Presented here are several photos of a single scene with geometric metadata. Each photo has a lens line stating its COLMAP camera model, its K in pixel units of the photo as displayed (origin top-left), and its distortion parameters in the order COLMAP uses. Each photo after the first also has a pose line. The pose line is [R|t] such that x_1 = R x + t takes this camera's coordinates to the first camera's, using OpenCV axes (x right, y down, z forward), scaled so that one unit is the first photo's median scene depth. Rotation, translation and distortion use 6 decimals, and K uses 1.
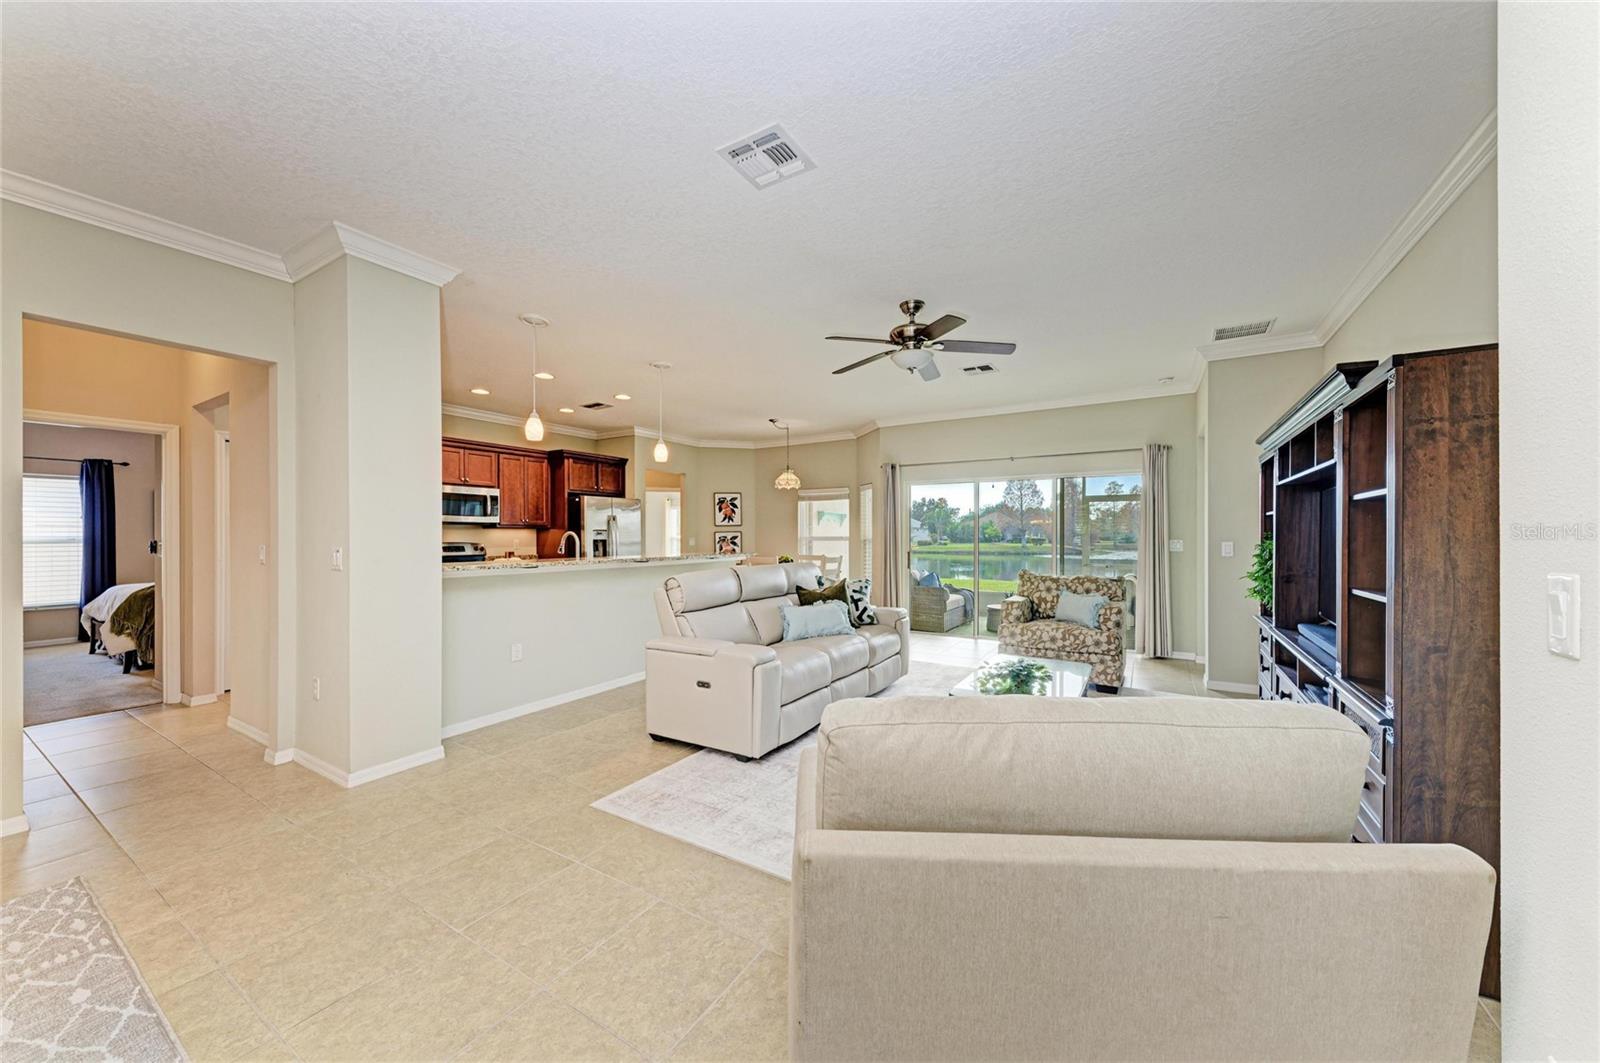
lens RADIAL K [[588.8, 0, 810.8], [0, 588.8, 531.7], [0, 0, 1]] dist [0.010360, -0.001164]
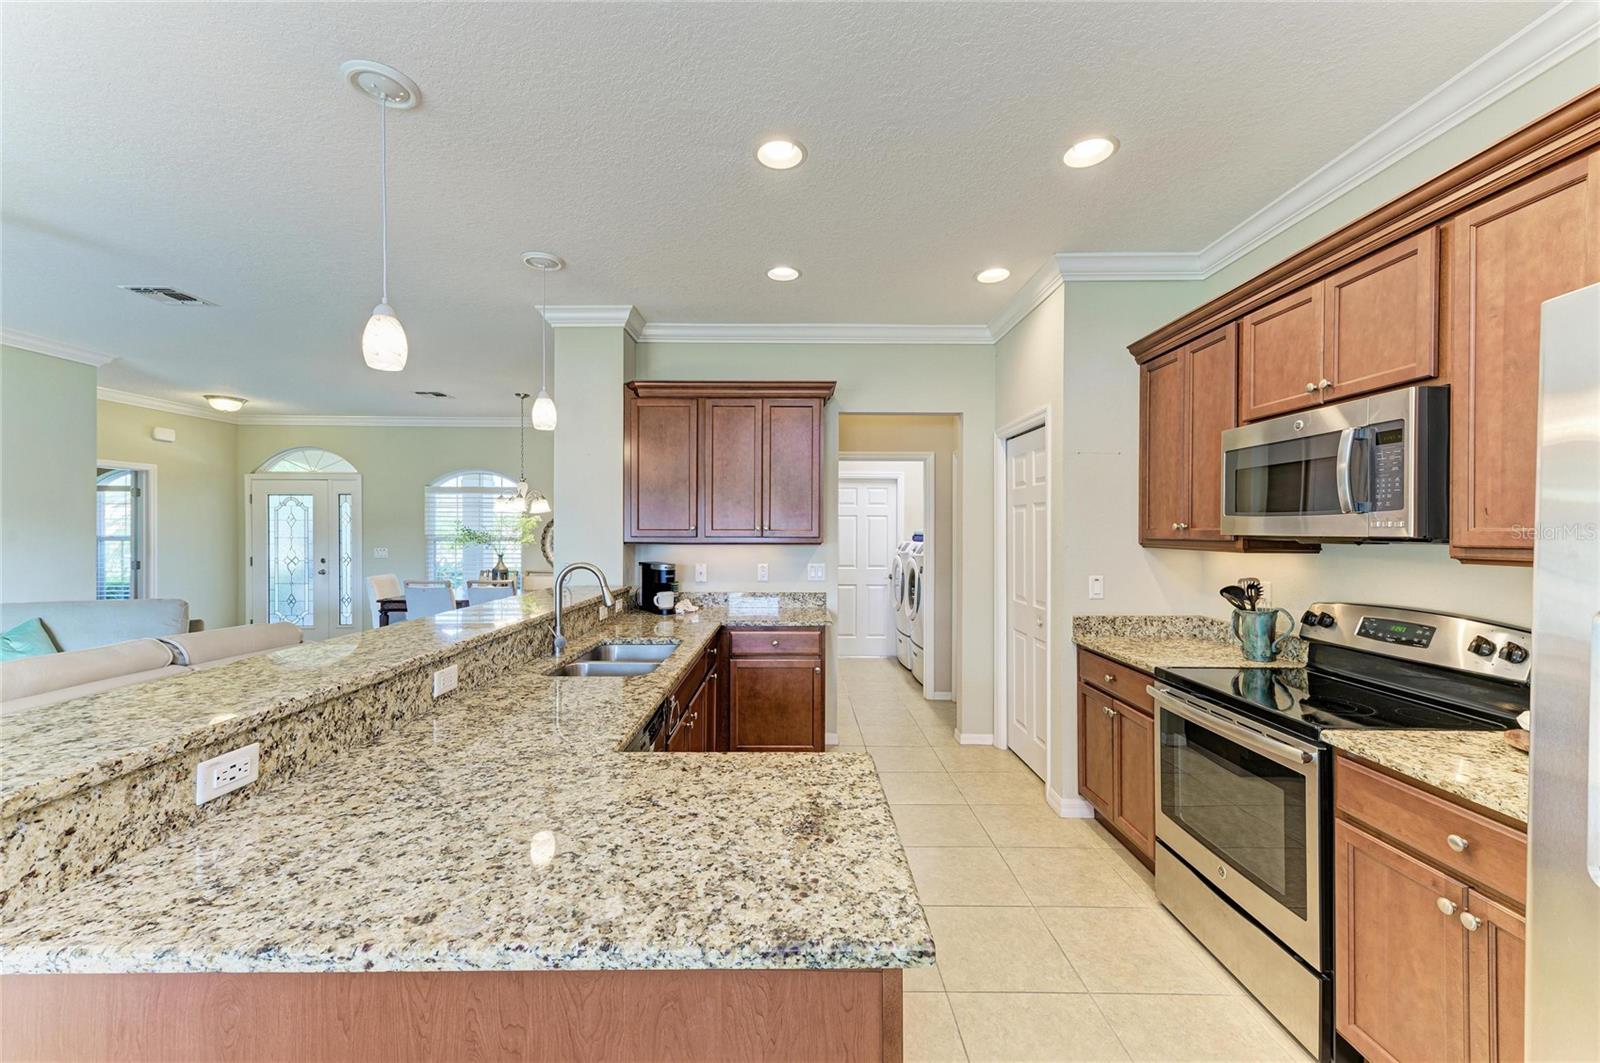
lens RADIAL K [[622.3, 0, 798.2], [0, 622.3, 529.2], [0, 0, 1]] dist [0.018941, -0.004357]
pose [[-0.857784, -0.002599, -0.514004, -0.300509], [0.001154, 0.999975, -0.006984, -0.024416], [0.514009, -0.006584, -0.857759, 1.575730]]
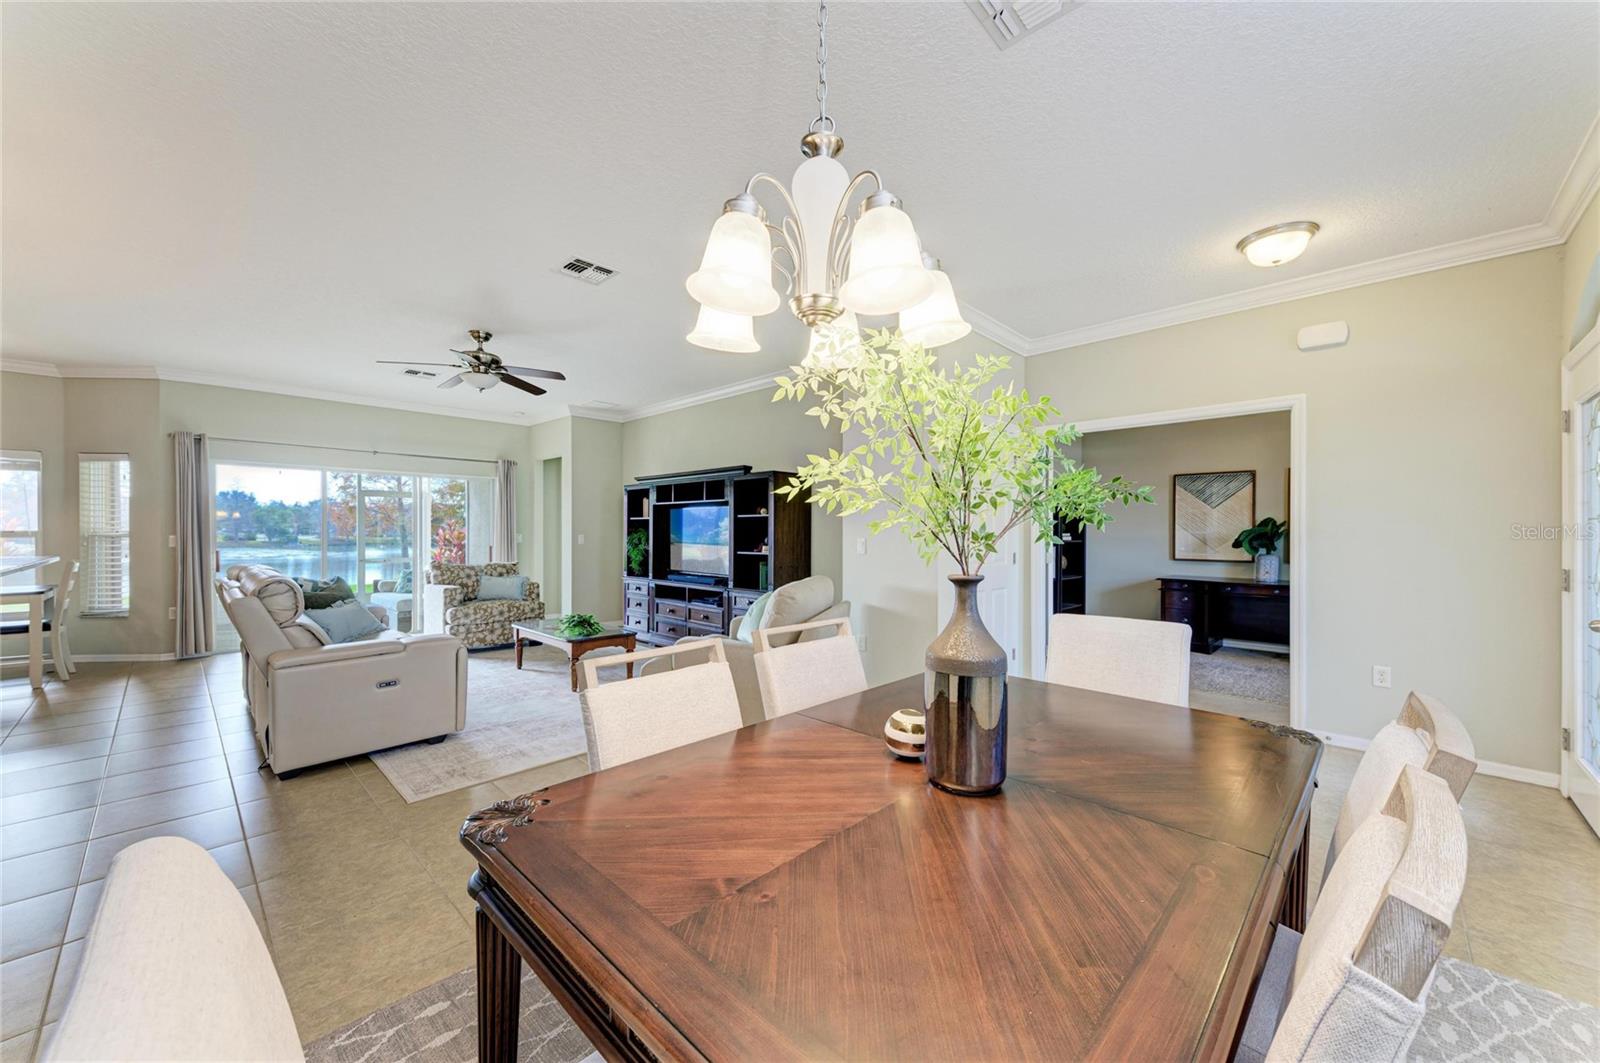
lens RADIAL K [[622.3, 0, 802.3], [0, 622.3, 532.0], [0, 0, 1]] dist [0.018941, -0.004357]
pose [[0.235068, -0.002496, 0.971976, -0.744677], [-0.007808, 0.999960, 0.004456, -0.000792], [-0.971948, -0.008637, 0.235039, 0.068171]]
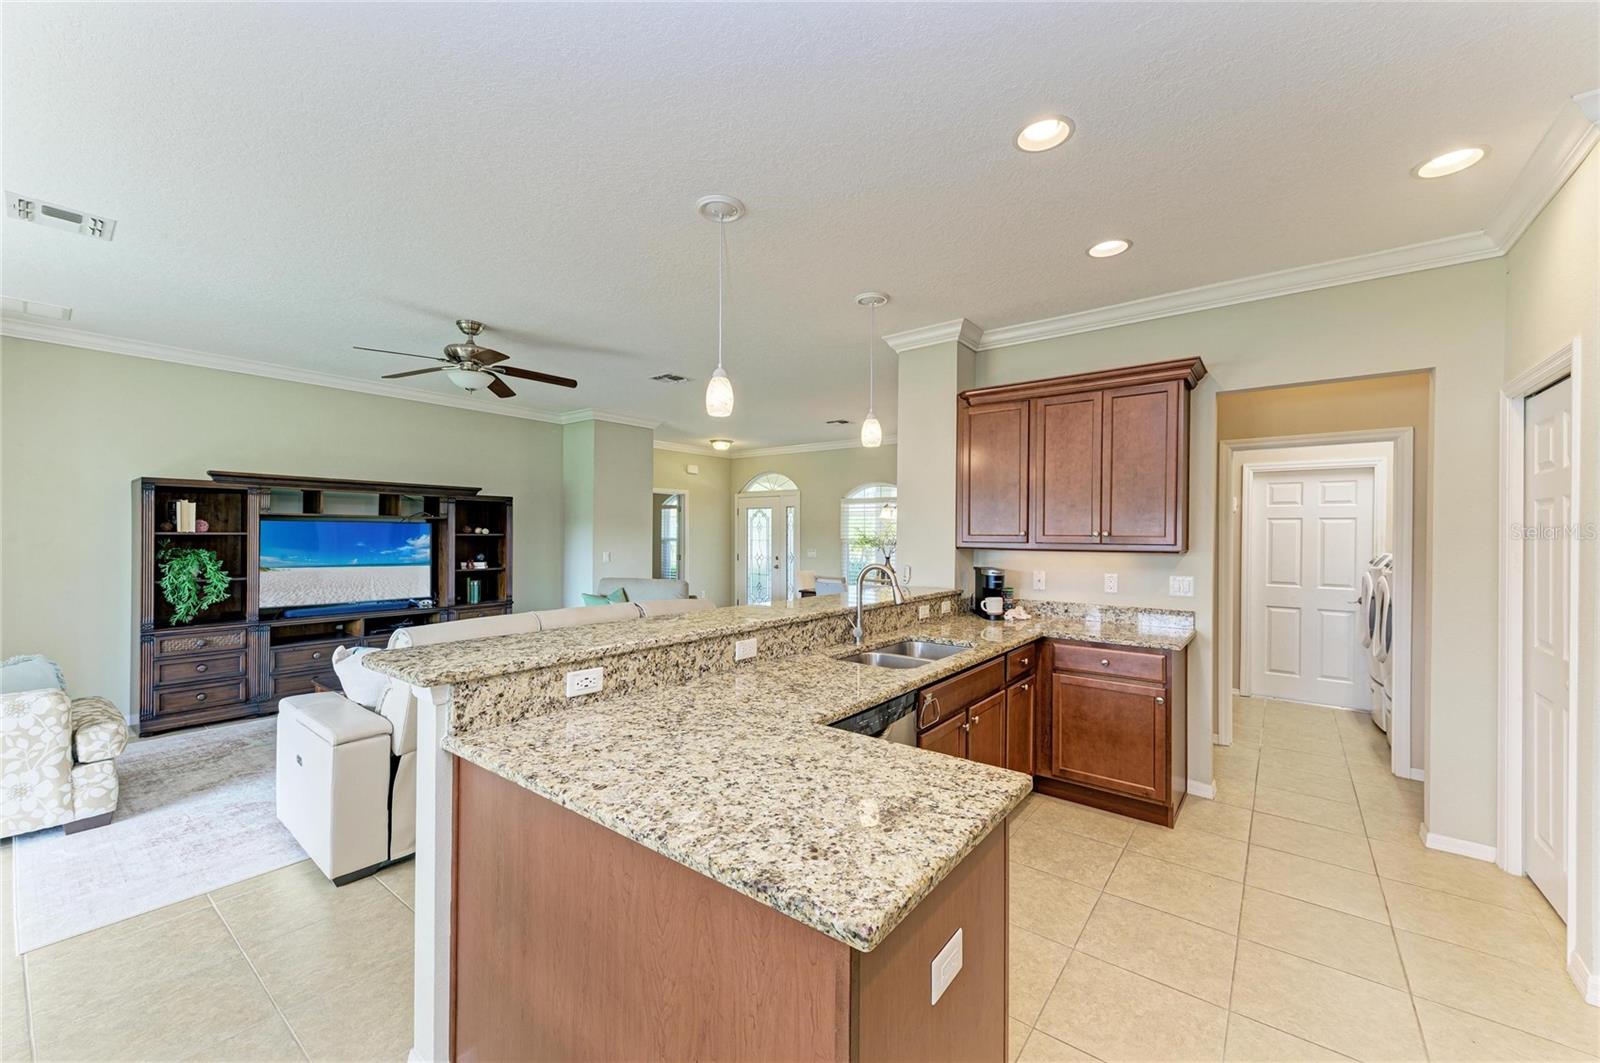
lens RADIAL K [[622.3, 0, 803.2], [0, 622.3, 532.3], [0, 0, 1]] dist [0.018941, -0.004357]
pose [[-0.992482, -0.006212, 0.122236, -0.421222], [-0.007393, 0.999930, -0.009212, -0.023916], [-0.122170, -0.010046, -0.992458, 1.626498]]
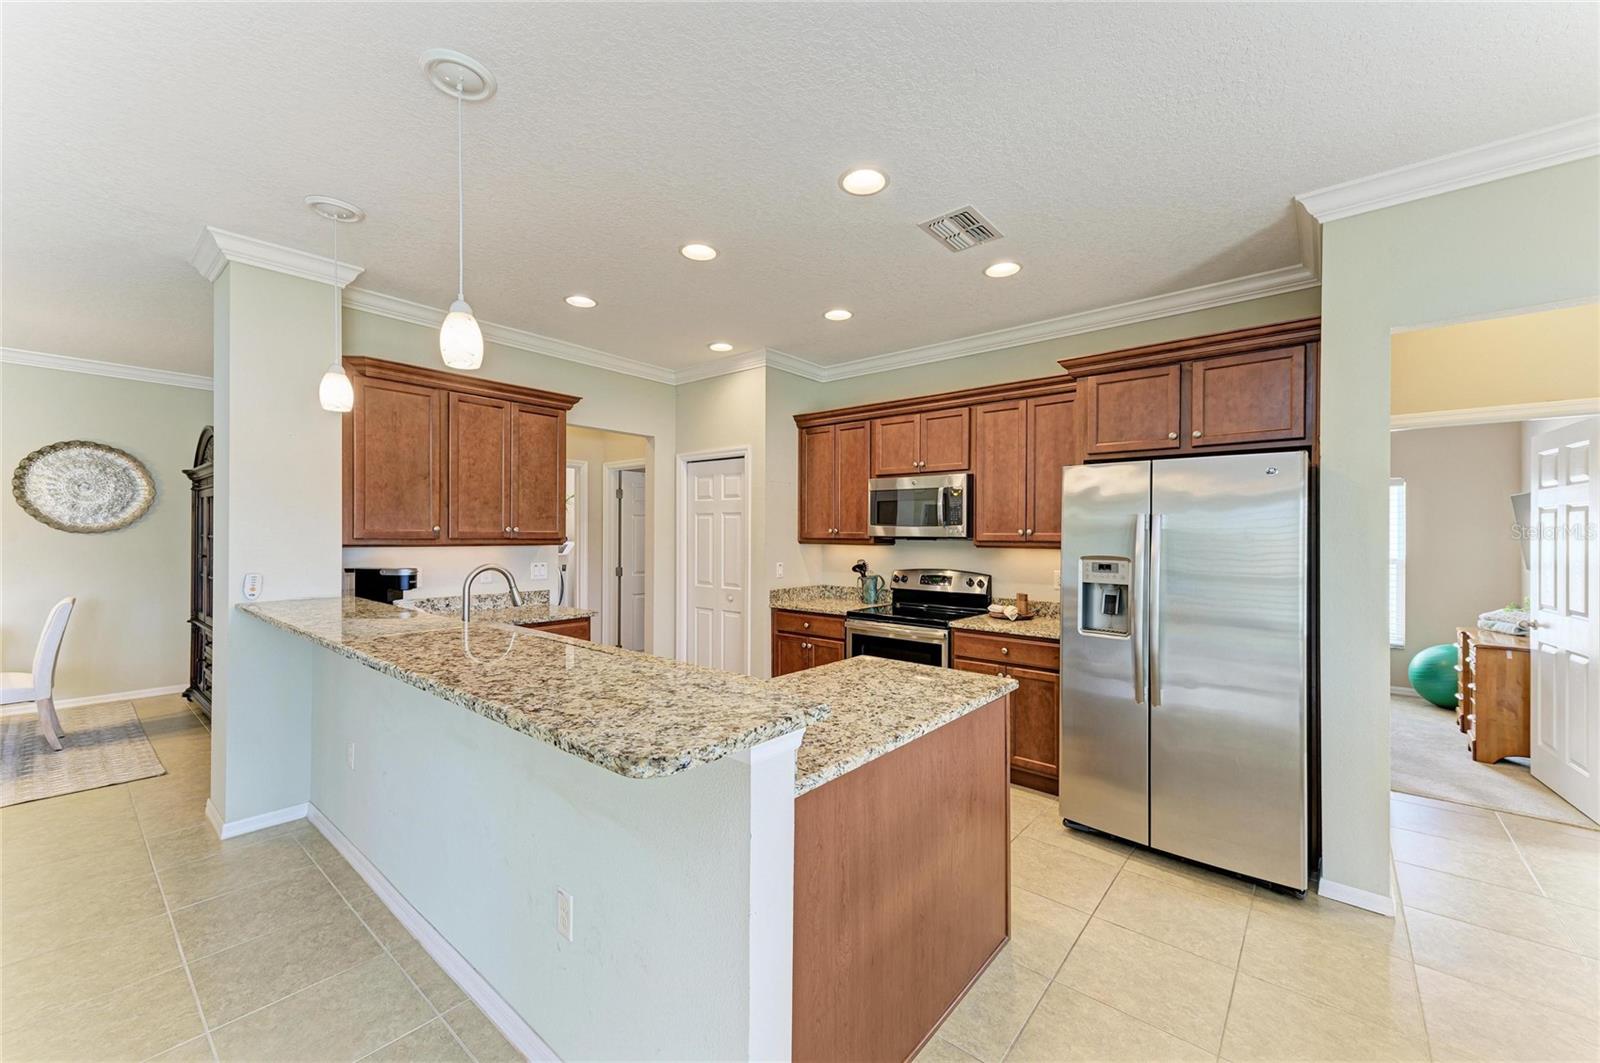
lens RADIAL K [[622.3, 0, 795.7], [0, 622.3, 535.0], [0, 0, 1]] dist [0.018941, -0.004357]
pose [[-0.163808, 0.001042, -0.986492, 0.076225], [-0.000658, 0.999999, 0.001166, -0.025438], [0.986492, 0.000840, -0.163807, 1.362019]]
